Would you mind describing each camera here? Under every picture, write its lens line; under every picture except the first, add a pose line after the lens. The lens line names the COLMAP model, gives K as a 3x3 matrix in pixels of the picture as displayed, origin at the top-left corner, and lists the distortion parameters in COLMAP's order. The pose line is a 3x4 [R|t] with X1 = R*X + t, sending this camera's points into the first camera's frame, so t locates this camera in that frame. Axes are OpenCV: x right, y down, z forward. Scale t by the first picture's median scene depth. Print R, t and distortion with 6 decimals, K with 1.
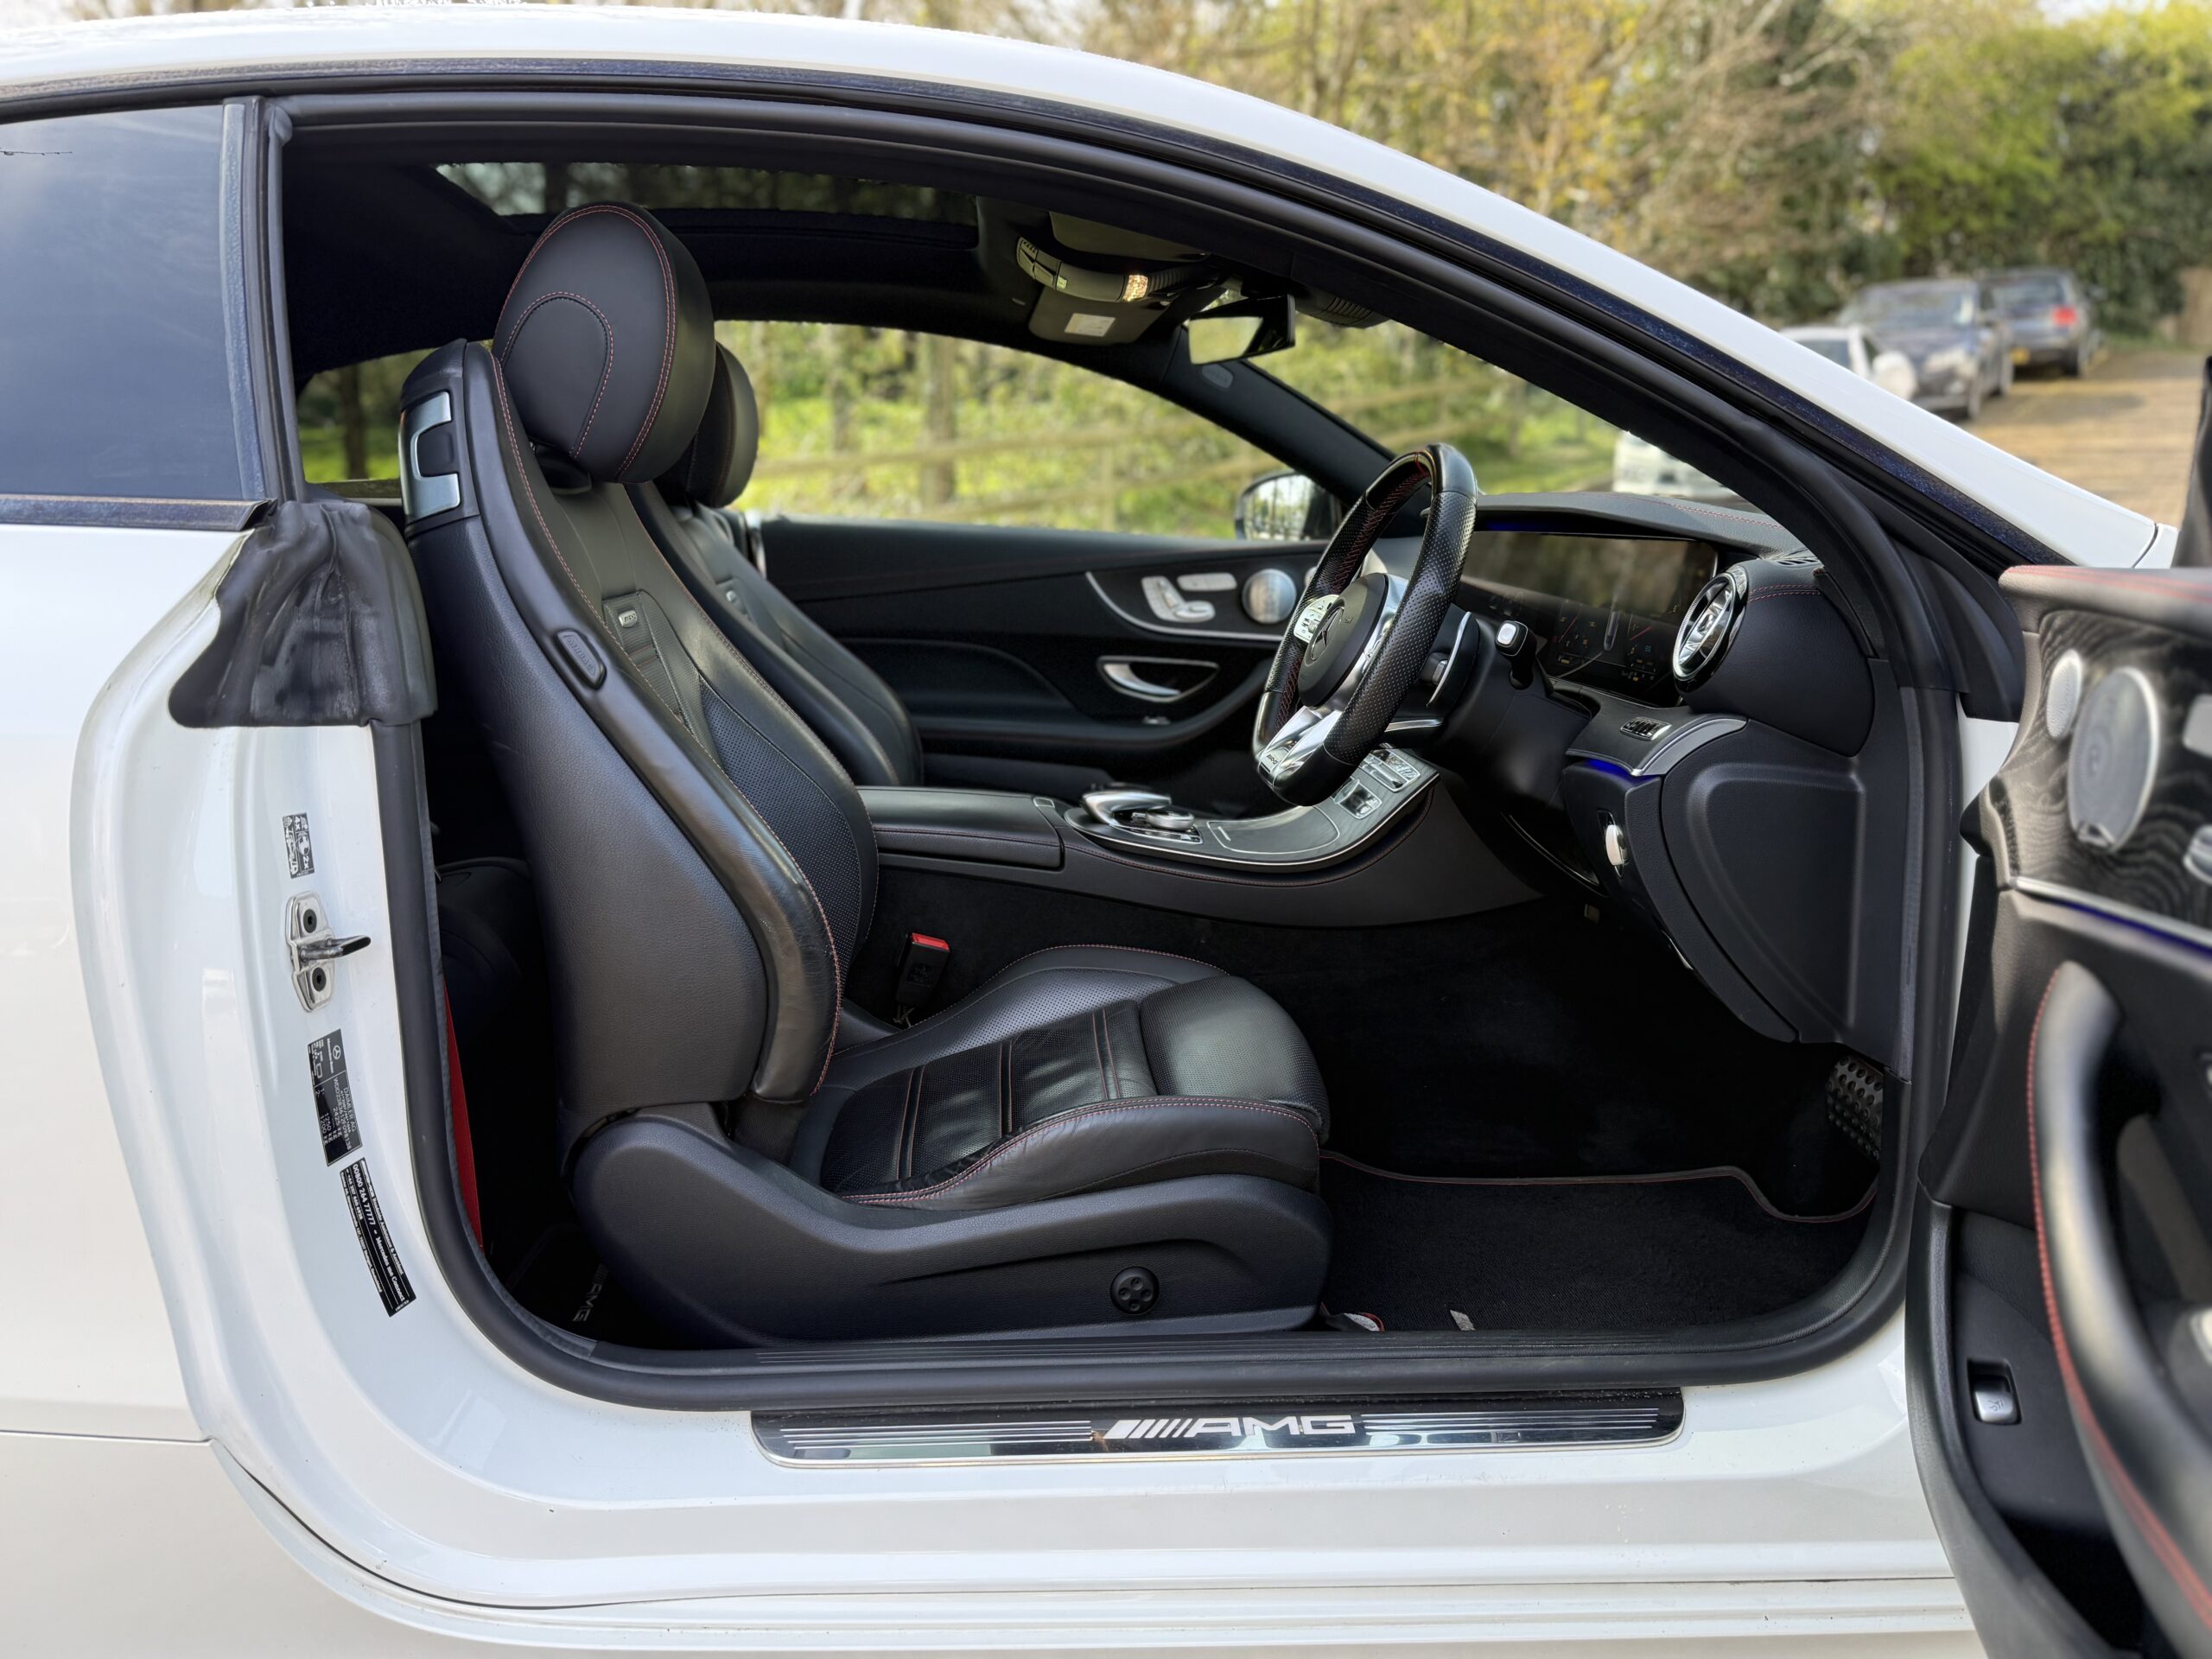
lens RADIAL K [[1573.2, 0, 1090.9], [0, 1573.2, 845.8], [0, 0, 1]] dist [0.002030, 0.002354]
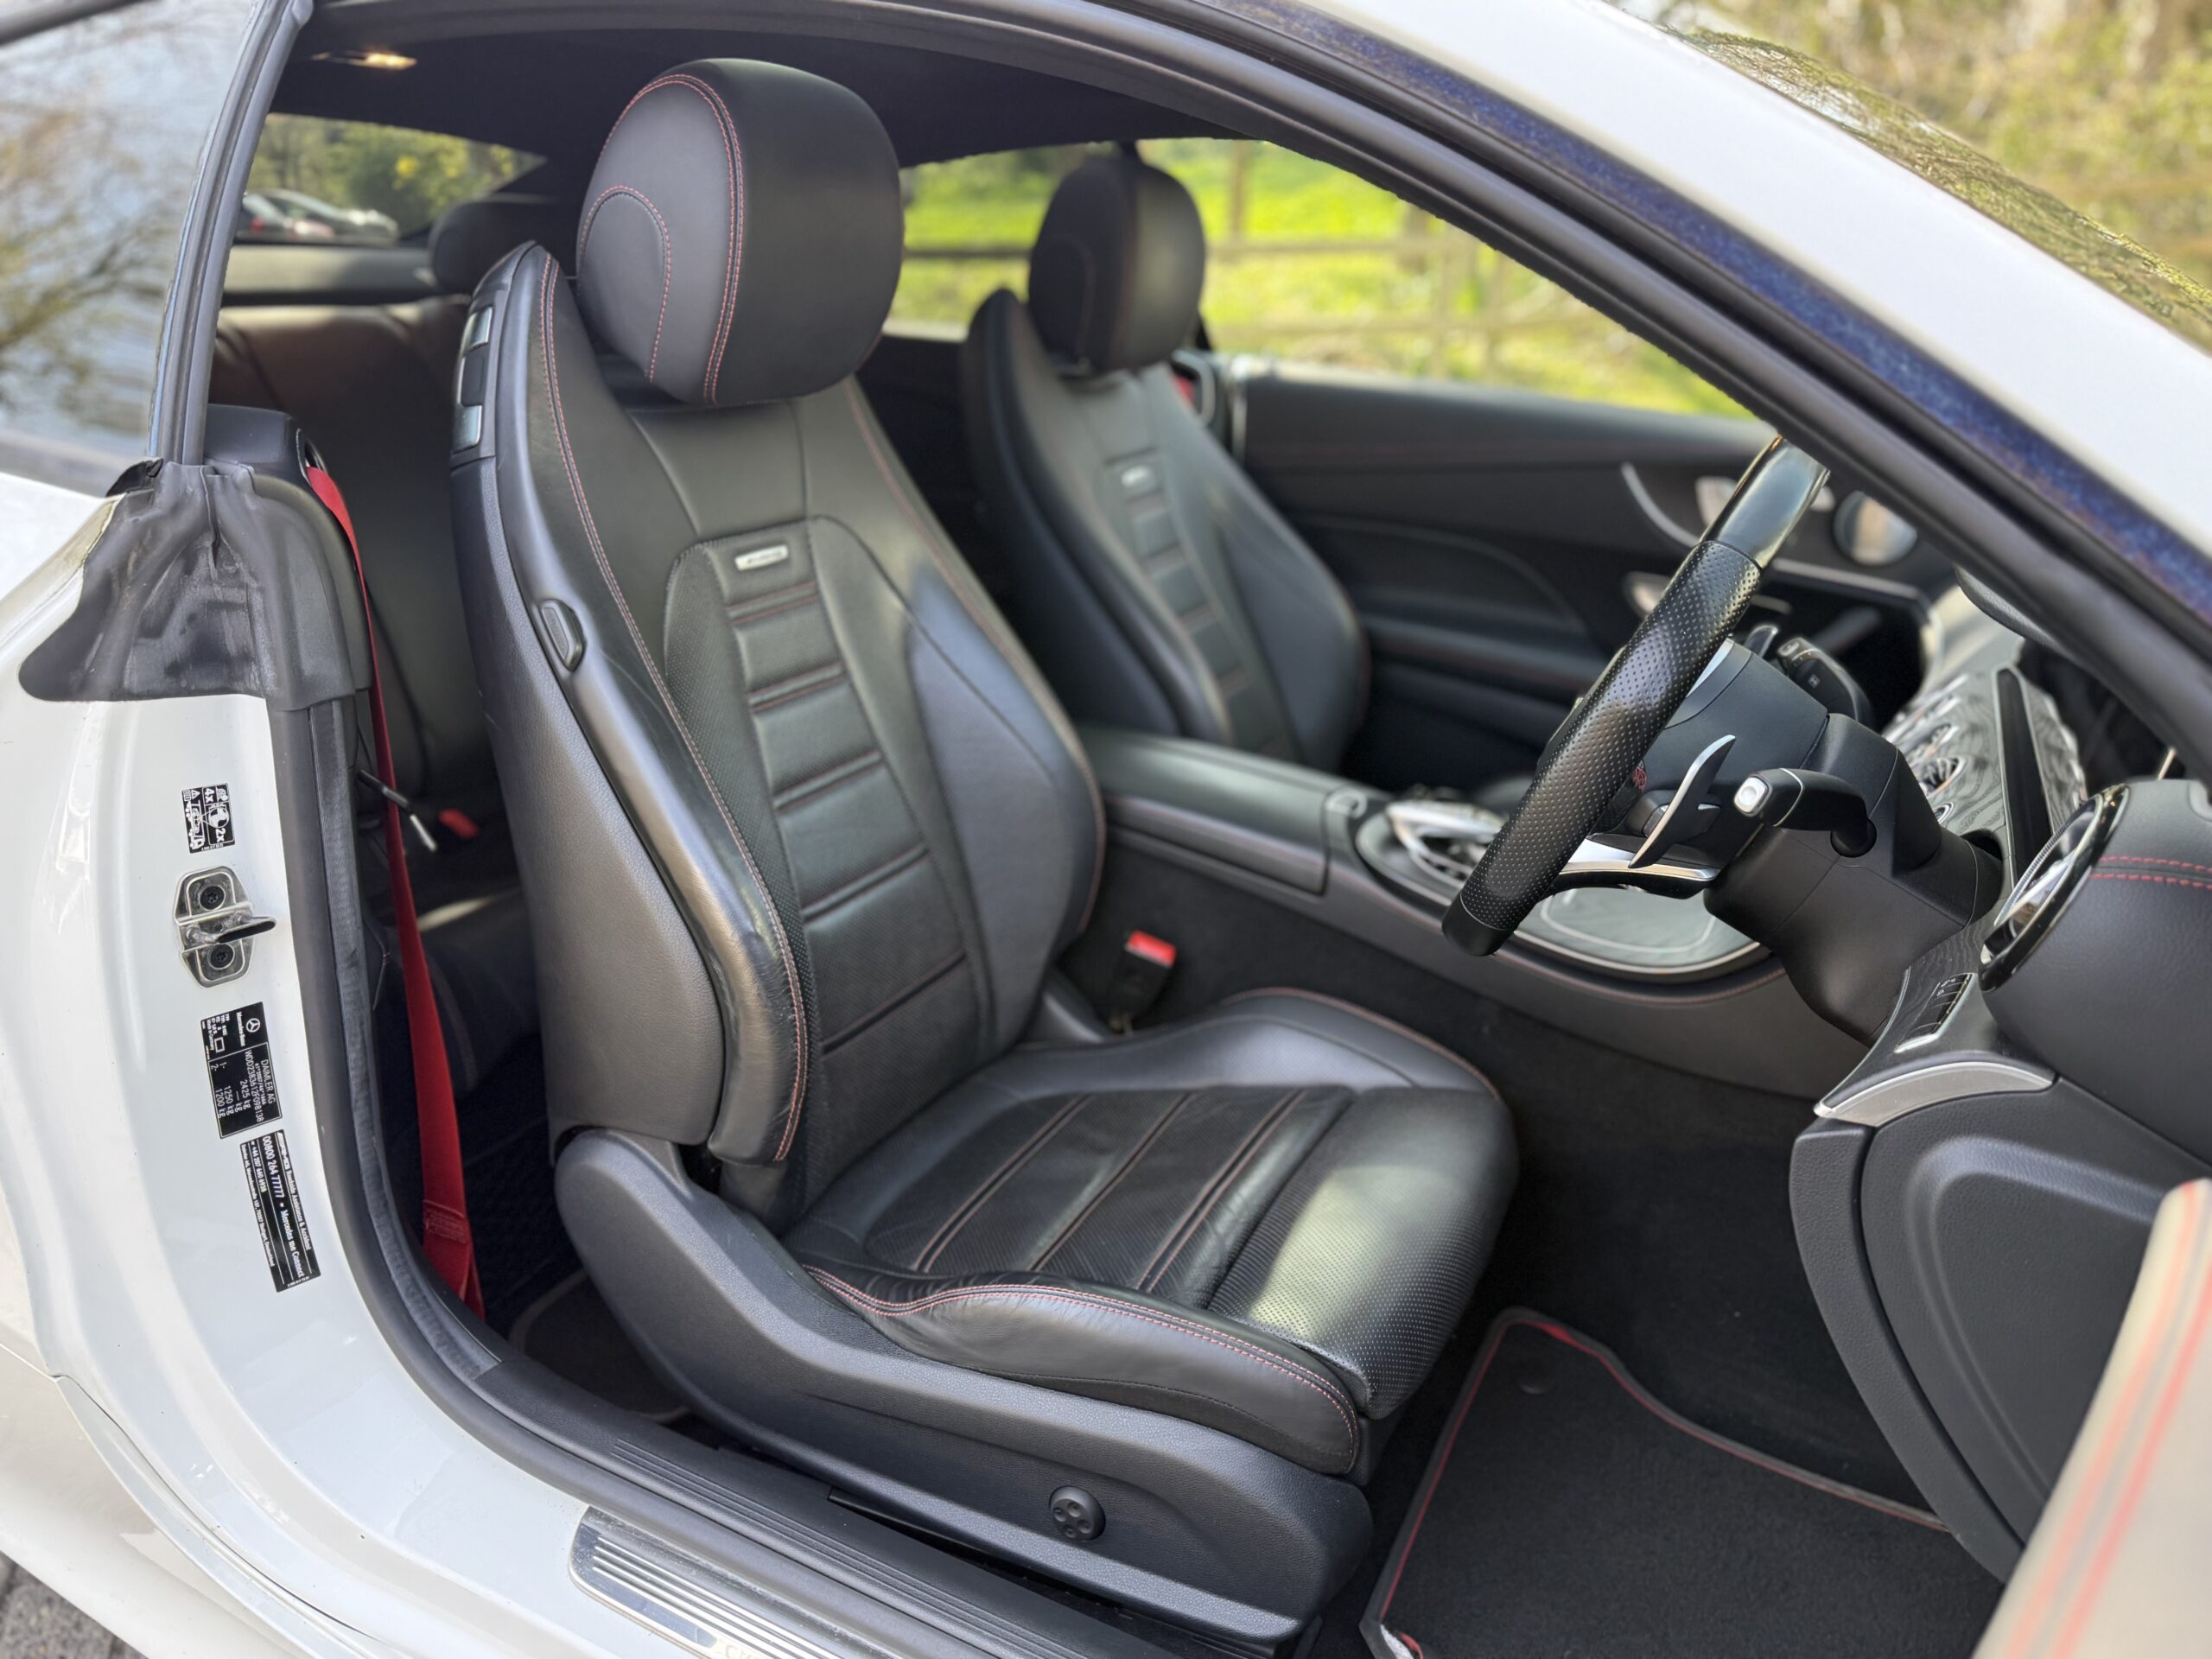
lens RADIAL K [[1573.2, 0, 1090.9], [0, 1573.2, 845.8], [0, 0, 1]] dist [0.002030, 0.002354]
pose [[0.862978, 0.212176, -0.458532, 0.399120], [-0.141989, 0.972820, 0.182923, -0.232559], [0.484880, -0.092752, 0.869648, 0.418005]]
